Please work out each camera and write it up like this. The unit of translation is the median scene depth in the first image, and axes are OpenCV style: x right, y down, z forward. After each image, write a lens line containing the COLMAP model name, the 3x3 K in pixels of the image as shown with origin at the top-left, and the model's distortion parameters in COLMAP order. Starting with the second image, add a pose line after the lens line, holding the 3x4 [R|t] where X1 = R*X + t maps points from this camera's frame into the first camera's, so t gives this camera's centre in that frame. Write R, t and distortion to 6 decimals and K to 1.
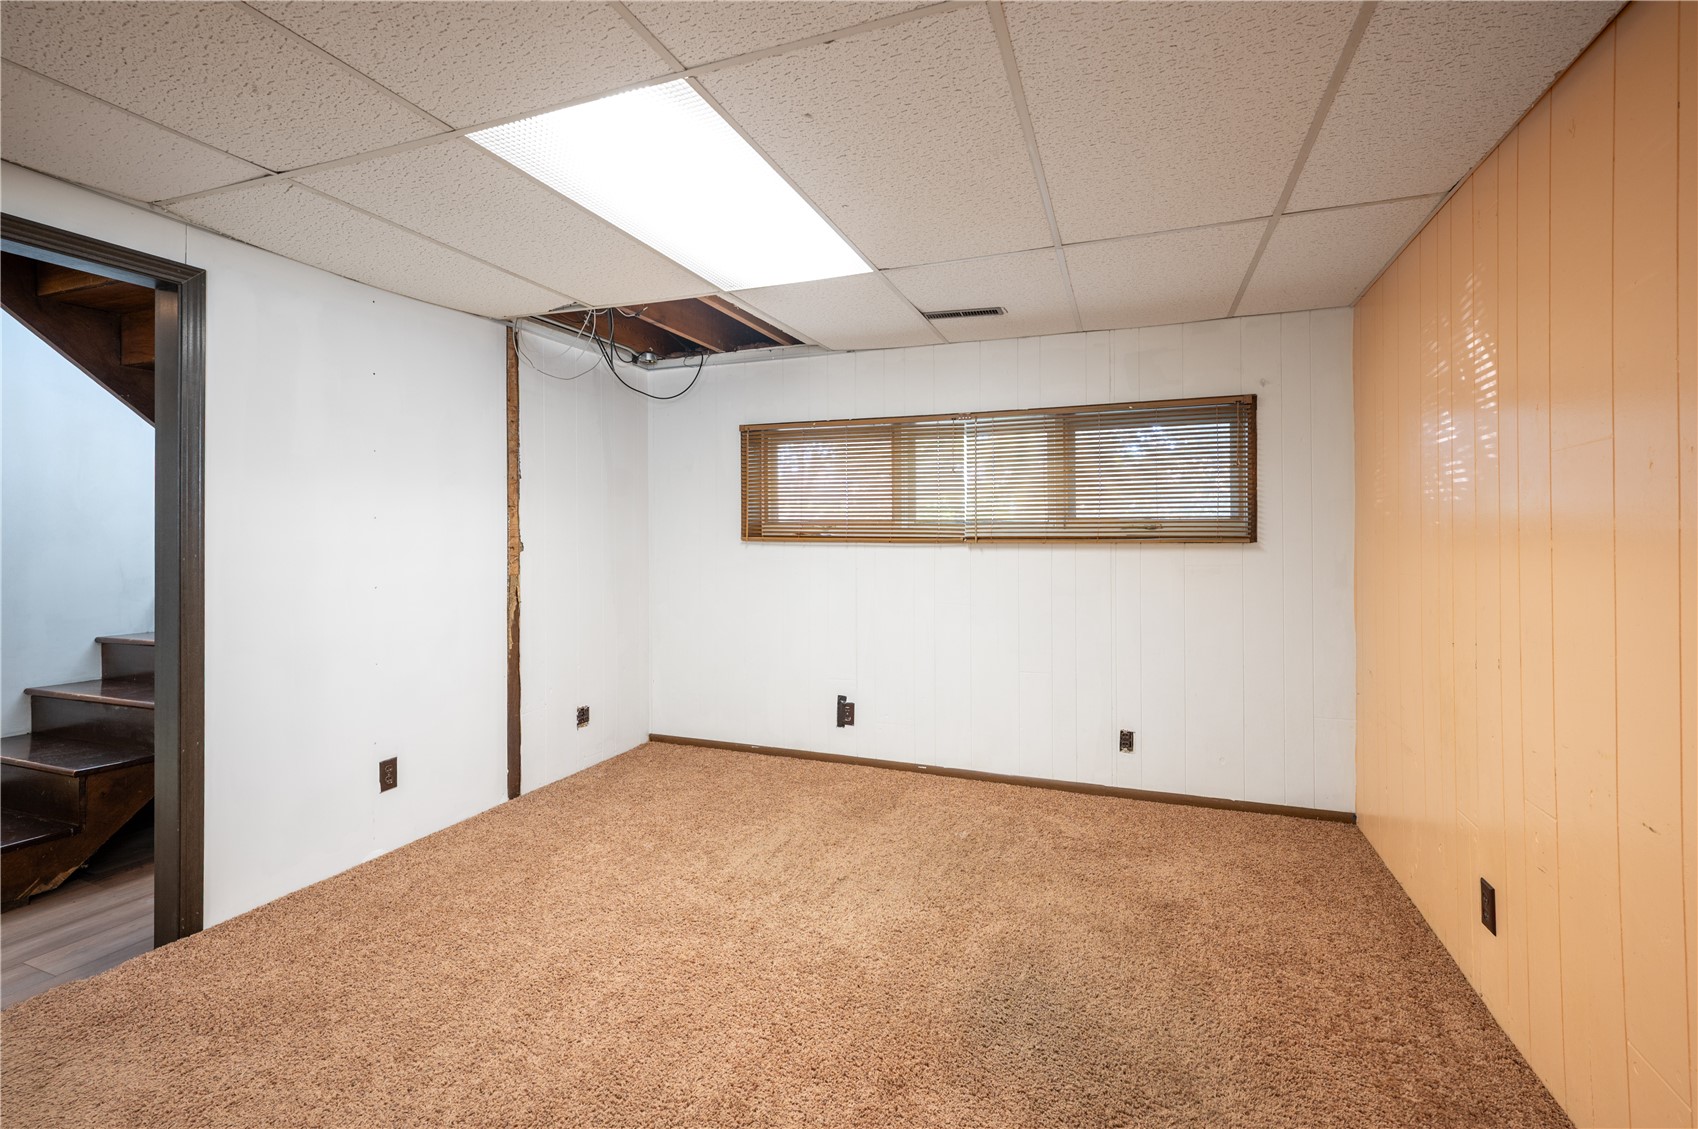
lens RADIAL K [[765.6, 0, 841.4], [0, 765.6, 524.3], [0, 0, 1]] dist [0.000369, -0.000101]
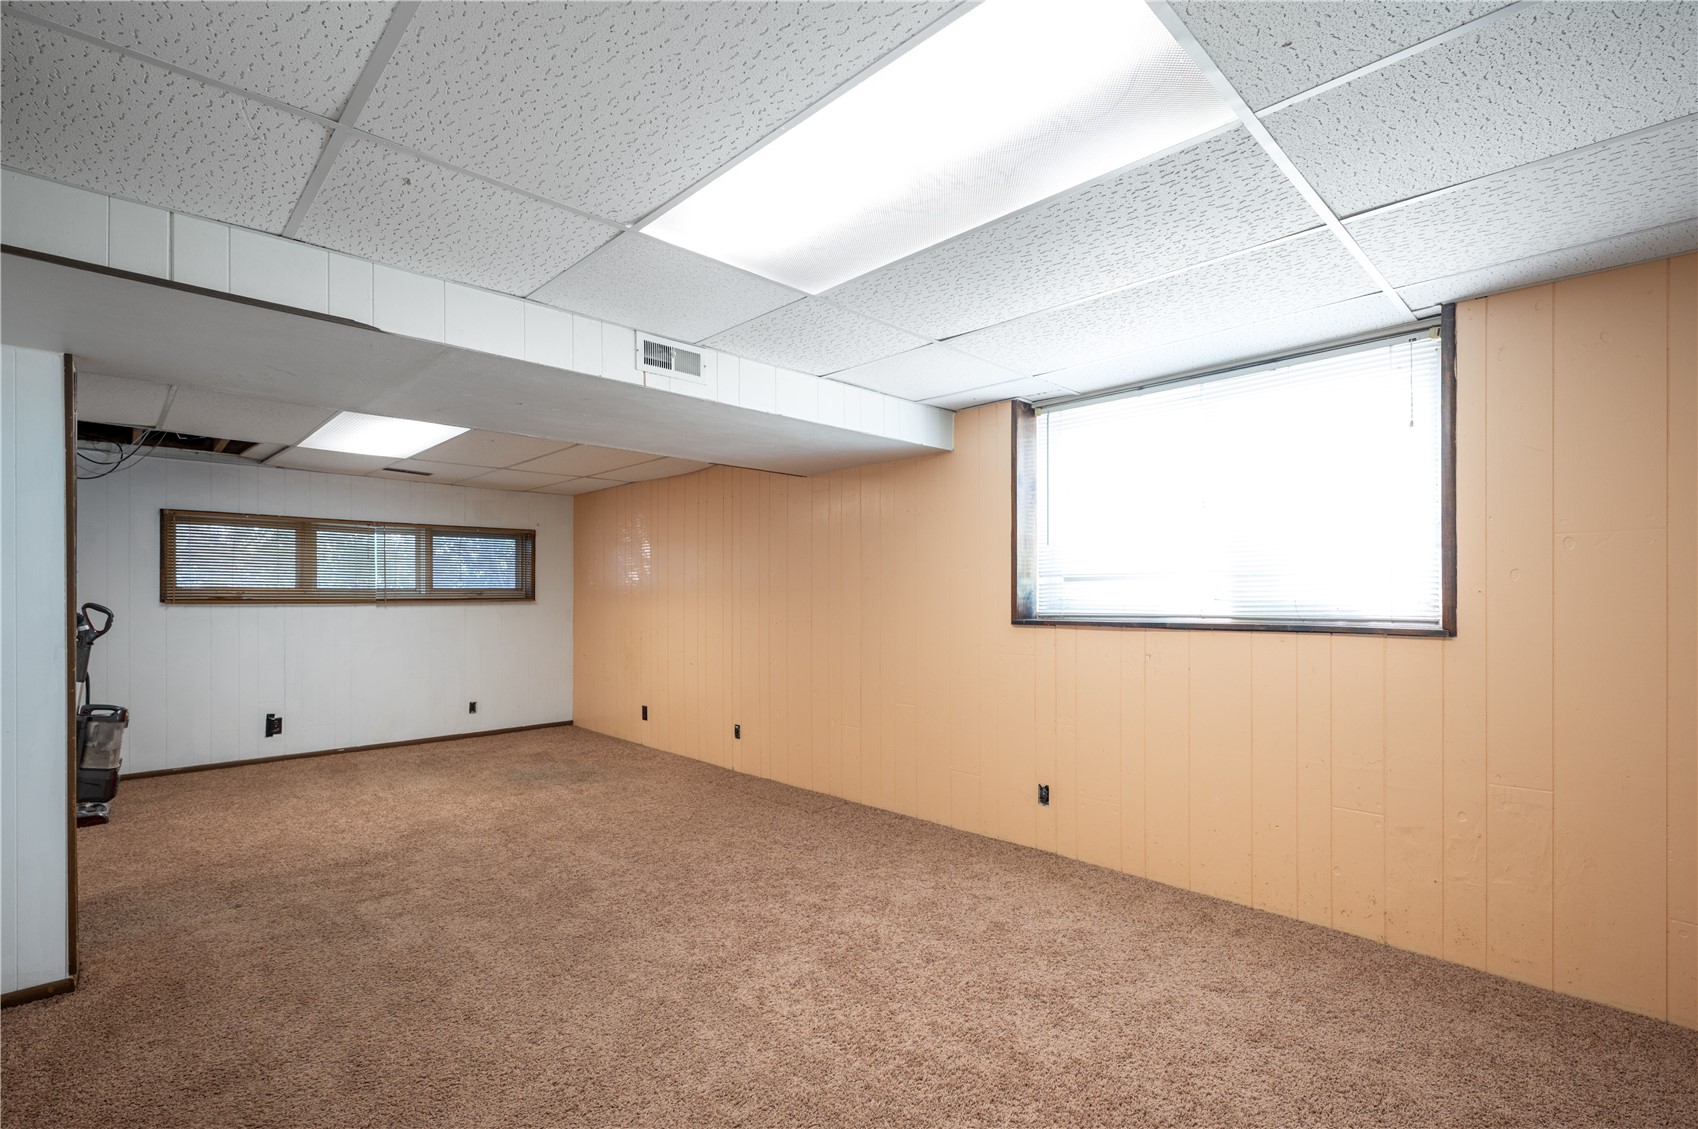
lens RADIAL K [[765.6, 0, 846.9], [0, 765.6, 578.1], [0, 0, 1]] dist [0.000369, -0.000101]
pose [[0.406949, 0.016925, 0.913294, -0.884671], [-0.010305, 0.999850, -0.013937, -0.015665], [-0.913393, -0.003740, 0.407062, -0.545264]]
